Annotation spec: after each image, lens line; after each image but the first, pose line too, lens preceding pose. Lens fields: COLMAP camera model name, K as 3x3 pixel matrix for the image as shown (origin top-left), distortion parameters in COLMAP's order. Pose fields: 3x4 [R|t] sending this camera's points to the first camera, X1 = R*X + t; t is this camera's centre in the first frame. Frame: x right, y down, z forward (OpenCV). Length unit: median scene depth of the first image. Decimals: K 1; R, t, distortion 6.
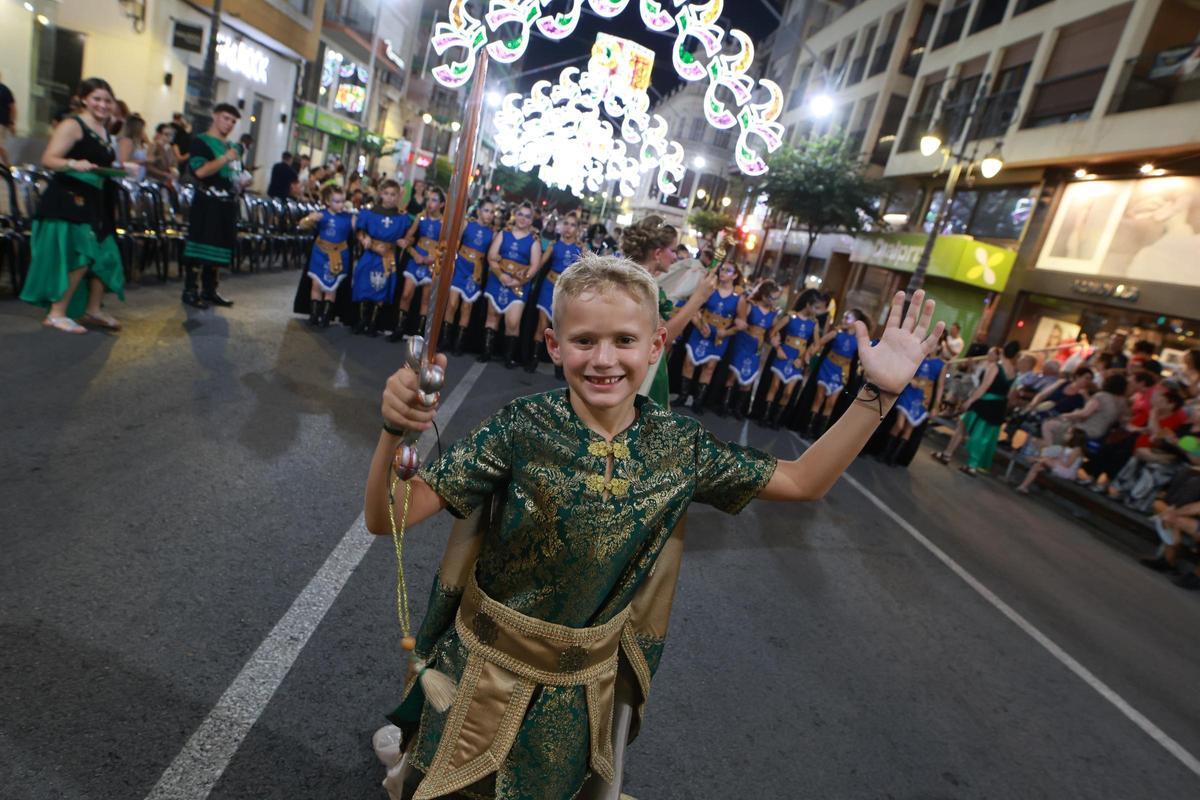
lens RADIAL K [[667.7, 0, 600.0], [0, 667.7, 400.0], [0, 0, 1]] dist [-0.031594, 0.000403]
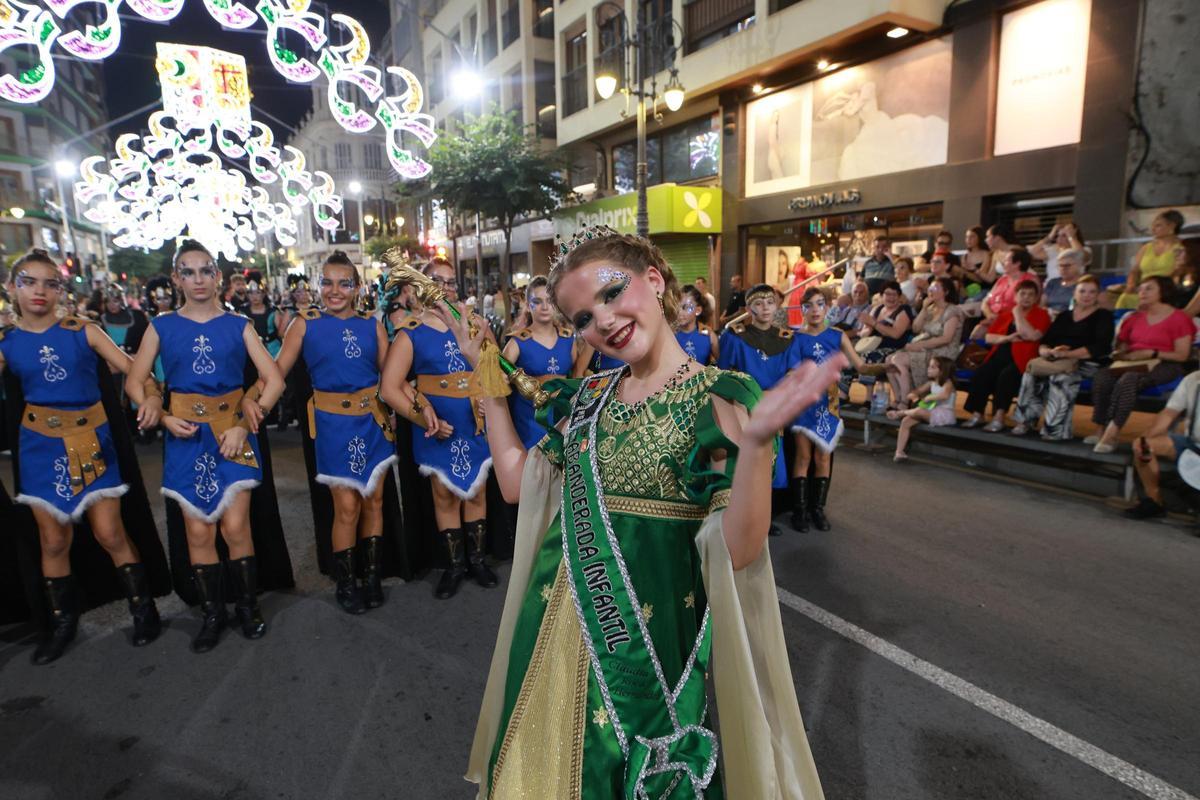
lens RADIAL K [[667.7, 0, 600.0], [0, 667.7, 400.0], [0, 0, 1]] dist [-0.031594, 0.000403]
pose [[0.870588, -0.329936, 0.364992, 0.032197], [0.339283, 0.939821, 0.040289, -0.029125], [-0.356320, 0.088761, 0.930139, 0.160844]]
